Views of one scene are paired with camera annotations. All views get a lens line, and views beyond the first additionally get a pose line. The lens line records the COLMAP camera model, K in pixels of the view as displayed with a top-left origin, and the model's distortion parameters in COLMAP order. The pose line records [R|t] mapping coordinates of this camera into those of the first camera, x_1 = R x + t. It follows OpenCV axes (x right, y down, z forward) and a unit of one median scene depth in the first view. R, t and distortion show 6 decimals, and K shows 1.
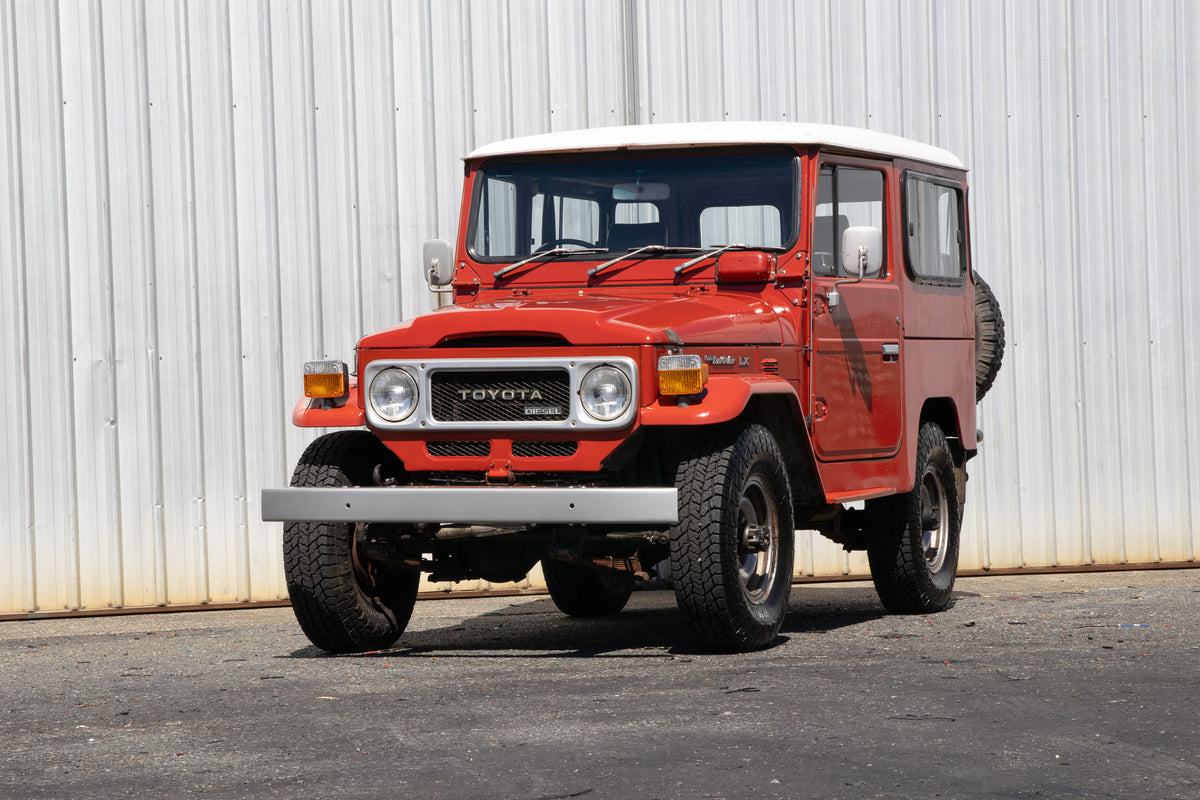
lens RADIAL K [[3178.0, 0, 580.4], [0, 3178.0, 399.4], [0, 0, 1]] dist [0.404842, -0.179879]
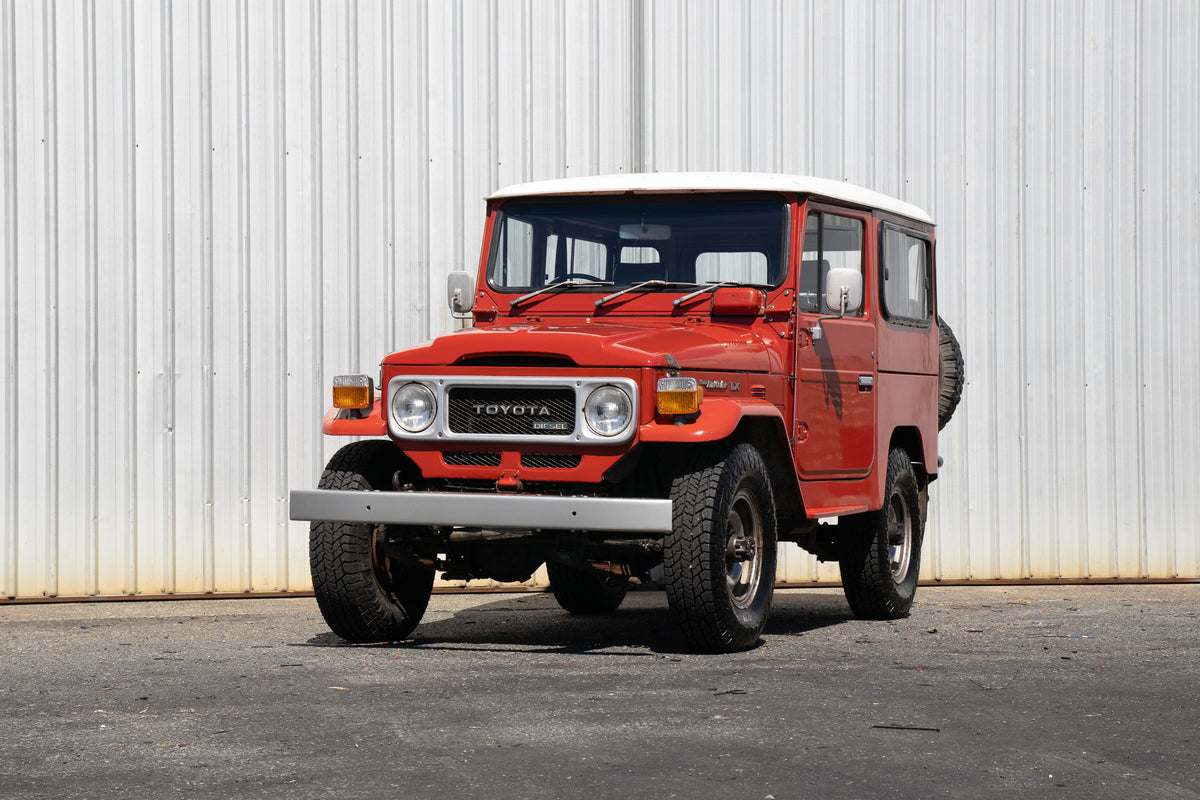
lens RADIAL K [[2558.3, 0, 582.9], [0, 2558.3, 397.8], [0, 0, 1]] dist [0.249967, 0.210052]
pose [[0.999625, 0.027315, -0.001897, 0.000775], [-0.027337, 0.999545, -0.012748, 0.004729], [0.001548, 0.012795, 0.999917, 0.119005]]
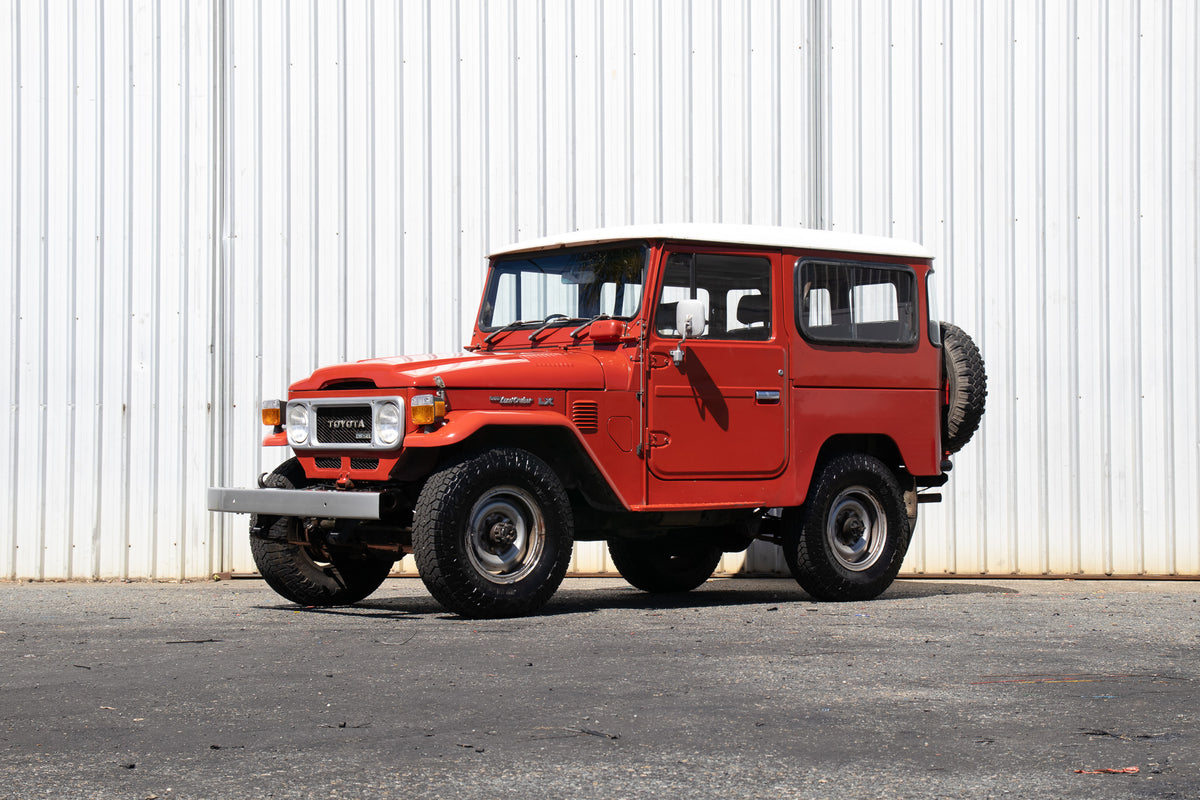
lens RADIAL K [[2093.7, 0, 625.0], [0, 2093.7, 430.4], [0, 0, 1]] dist [0.103031, 0.308249]
pose [[0.880122, 0.009223, -0.474658, 0.499748], [-0.013447, 0.999894, -0.005506, 0.004548], [0.474557, 0.011229, 0.880153, 0.247029]]
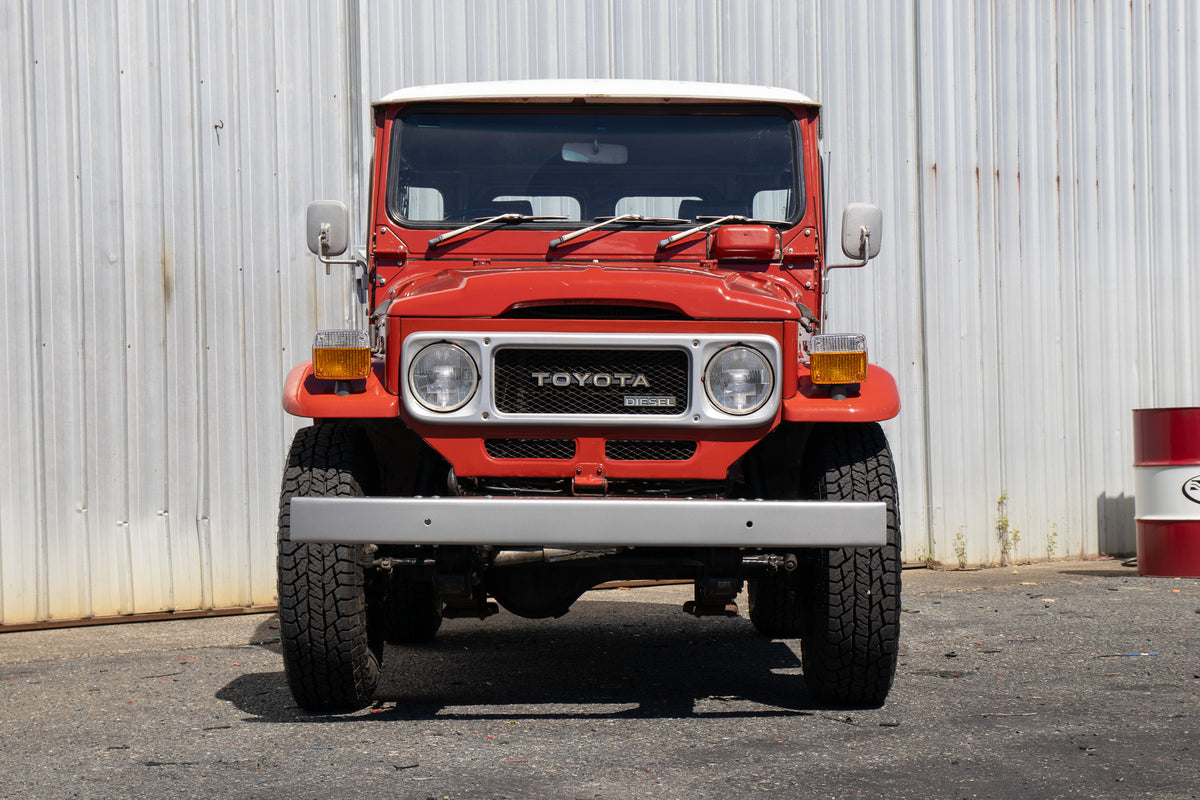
lens RADIAL K [[2296.6, 0, 582.6], [0, 2296.6, 401.0], [0, 0, 1]] dist [0.215794, -0.015244]
pose [[0.933899, 0.020886, 0.356925, -0.221736], [-0.016366, 0.999743, -0.015680, 0.012155], [-0.357161, 0.008802, 0.934001, 0.459641]]
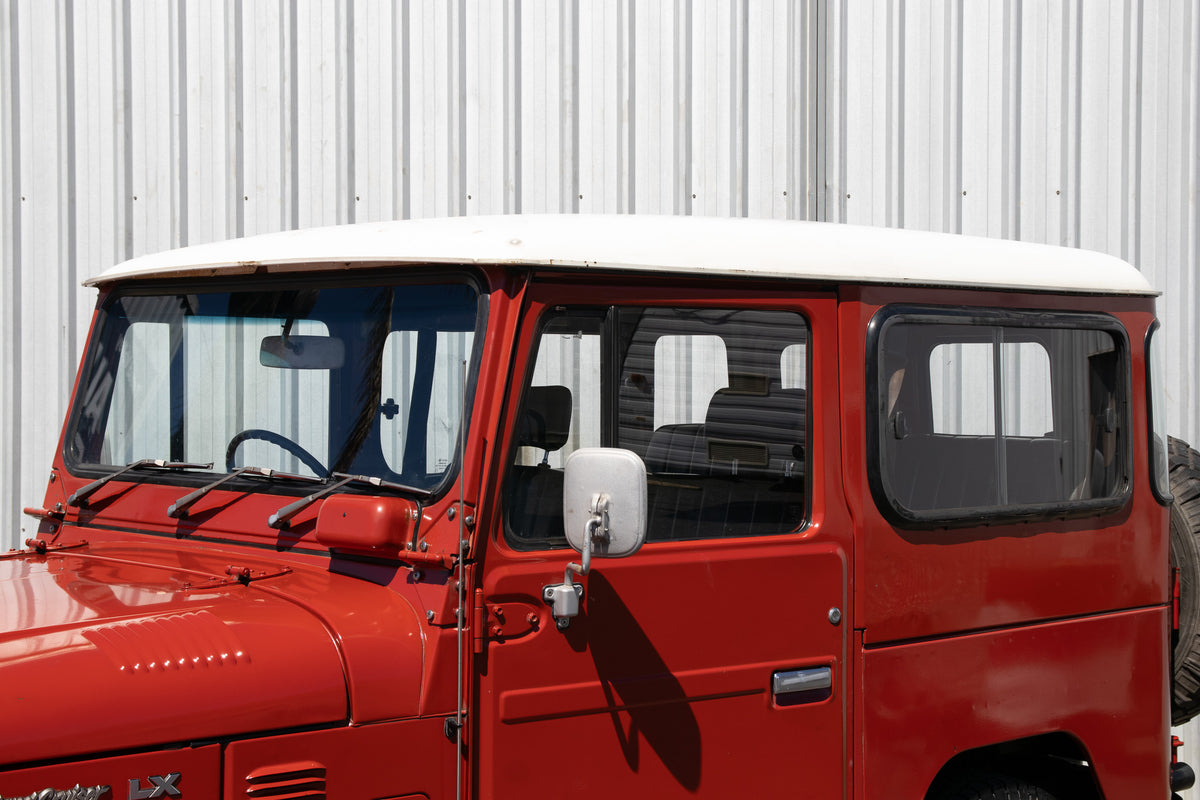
lens RADIAL K [[1990.1, 0, 603.0], [0, 1990.1, 409.0], [0, 0, 1]] dist [0.094424, 0.325335]
pose [[0.907677, 0.027466, -0.418770, 0.217441], [-0.020403, 0.999564, 0.021336, -0.069619], [0.419173, -0.010822, 0.907842, 0.788981]]
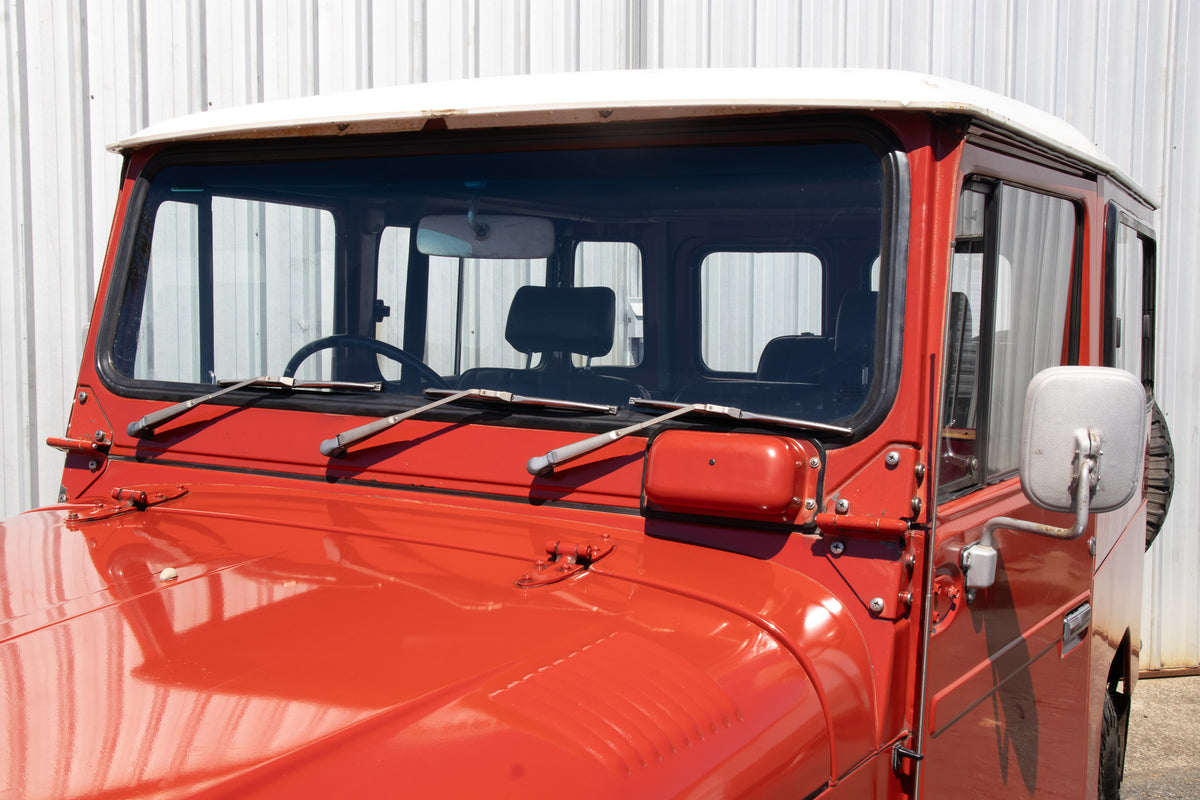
lens RADIAL K [[1319.3, 0, 592.9], [0, 1319.3, 405.9], [0, 0, 1]] dist [-0.051090, 0.228051]
pose [[0.994723, 0.039724, -0.094591, 0.053281], [-0.031863, 0.996023, 0.083205, -0.063434], [0.097520, -0.079752, 0.992033, 0.909202]]
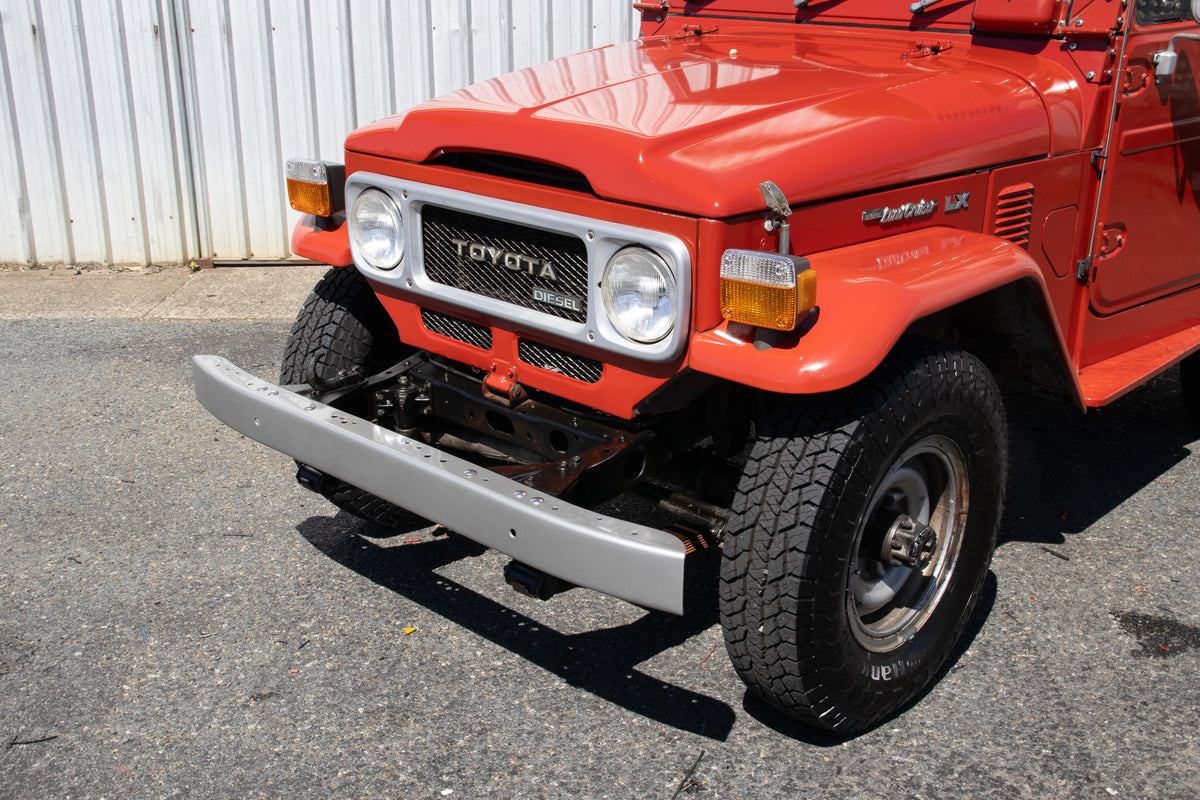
lens RADIAL K [[1319.3, 0, 592.9], [0, 1319.3, 405.9], [0, 0, 1]] dist [-0.051090, 0.228051]
pose [[0.928556, 0.140878, -0.343419, 0.078209], [-0.013938, 0.937760, 0.347006, -0.060528], [0.370930, -0.317428, 0.872726, 0.756063]]
